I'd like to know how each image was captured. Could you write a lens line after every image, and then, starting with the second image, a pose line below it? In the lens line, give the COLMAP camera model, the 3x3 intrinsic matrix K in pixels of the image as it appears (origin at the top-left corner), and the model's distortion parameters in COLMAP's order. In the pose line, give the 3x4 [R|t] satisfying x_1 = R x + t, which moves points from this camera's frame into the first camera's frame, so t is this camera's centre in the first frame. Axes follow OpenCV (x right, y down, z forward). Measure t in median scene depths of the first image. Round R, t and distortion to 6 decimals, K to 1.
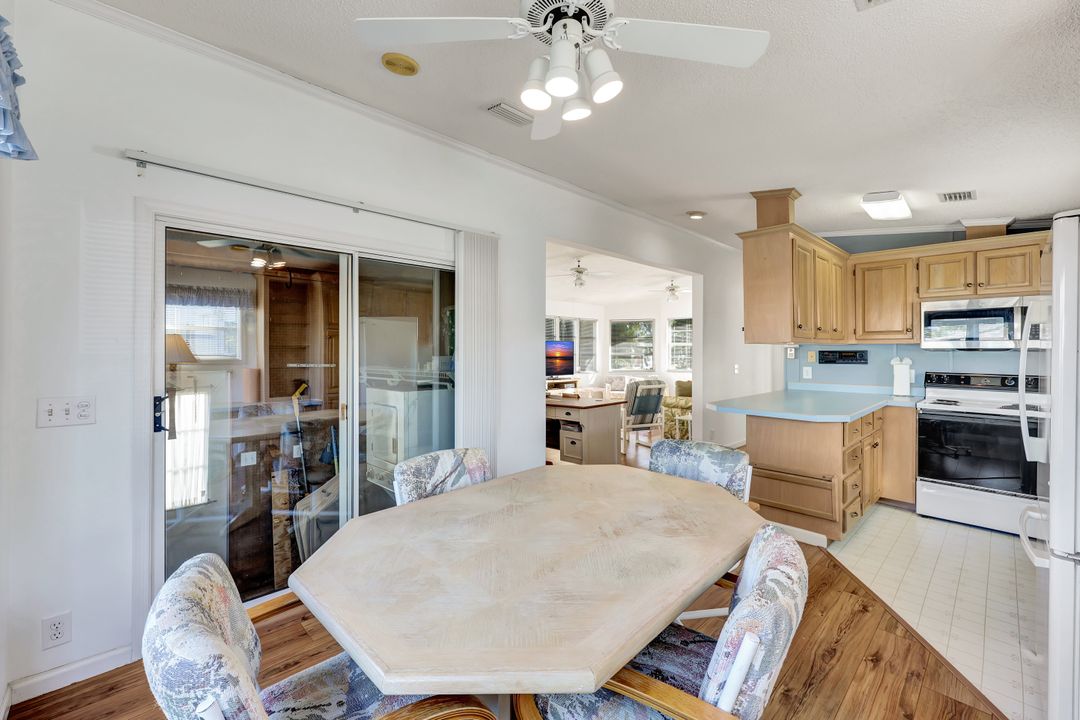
lens RADIAL K [[454.3, 0, 534.5], [0, 454.3, 346.6], [0, 0, 1]] dist [-0.000031, -0.000209]
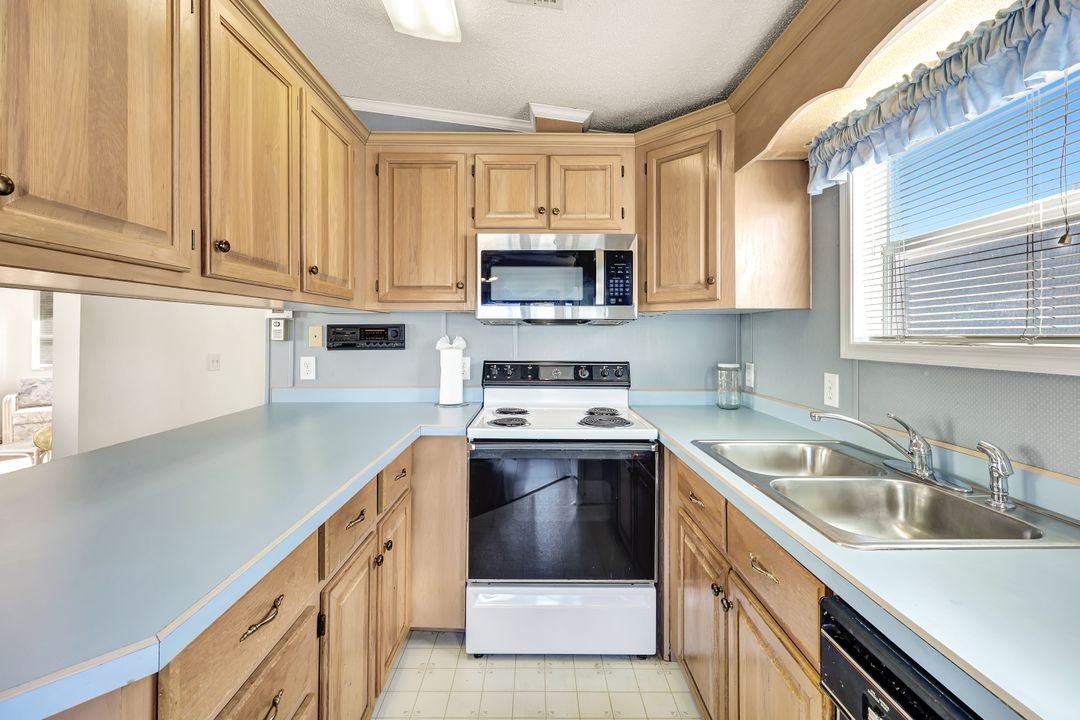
lens RADIAL K [[454.3, 0, 534.5], [0, 454.3, 346.6], [0, 0, 1]] dist [-0.000031, -0.000209]
pose [[0.693527, -0.015504, 0.720264, 0.472014], [-0.006225, 0.999602, 0.027510, 0.020520], [-0.720404, -0.023563, 0.693154, 0.533406]]
